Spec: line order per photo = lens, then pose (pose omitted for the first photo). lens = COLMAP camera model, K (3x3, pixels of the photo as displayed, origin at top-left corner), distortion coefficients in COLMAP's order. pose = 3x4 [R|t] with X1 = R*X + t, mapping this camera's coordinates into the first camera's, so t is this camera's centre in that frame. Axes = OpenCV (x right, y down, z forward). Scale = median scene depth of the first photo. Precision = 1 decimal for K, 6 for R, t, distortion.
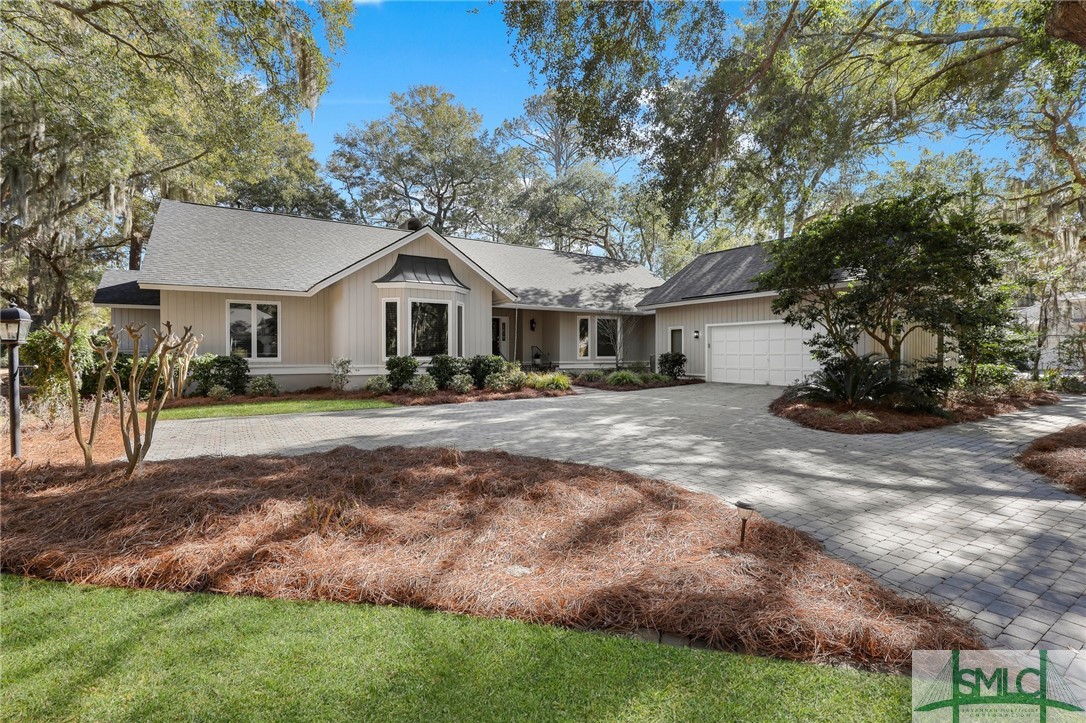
lens RADIAL K [[496.3, 0, 542.0], [0, 496.3, 359.8], [0, 0, 1]] dist [-0.021758, 0.000043]
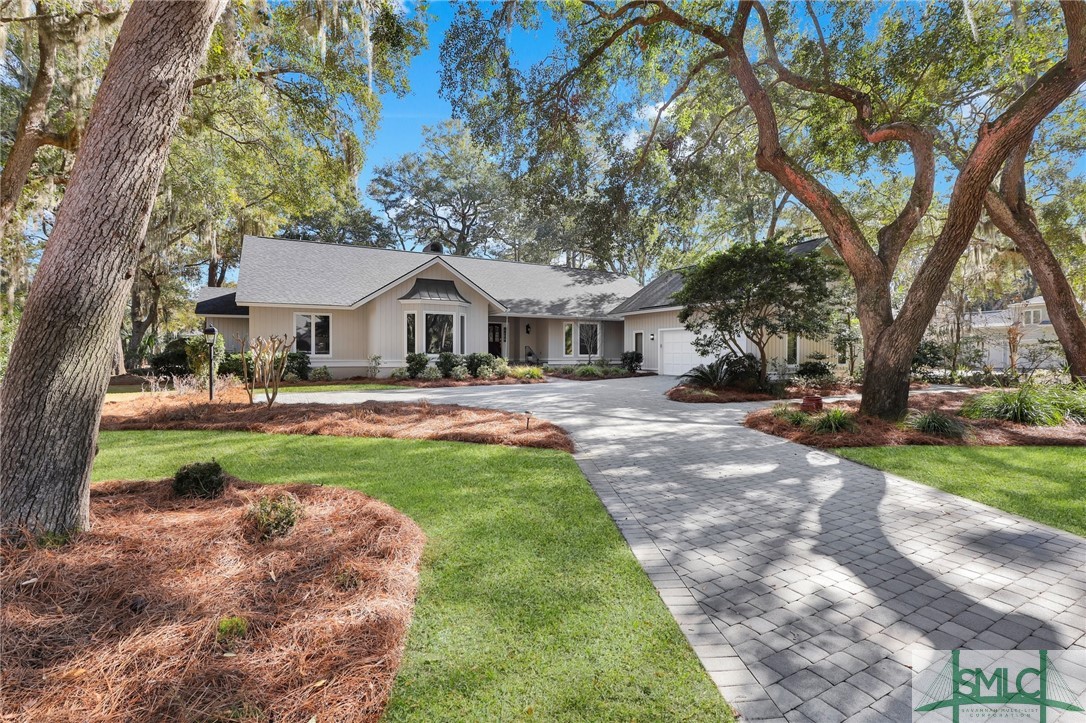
lens RADIAL K [[496.3, 0, 544.0], [0, 496.3, 358.5], [0, 0, 1]] dist [-0.021758, 0.000043]
pose [[0.997538, 0.001930, -0.070096, 0.139419], [-0.002125, 0.999994, -0.002701, 0.008347], [0.070091, 0.002843, 0.997537, -0.296994]]
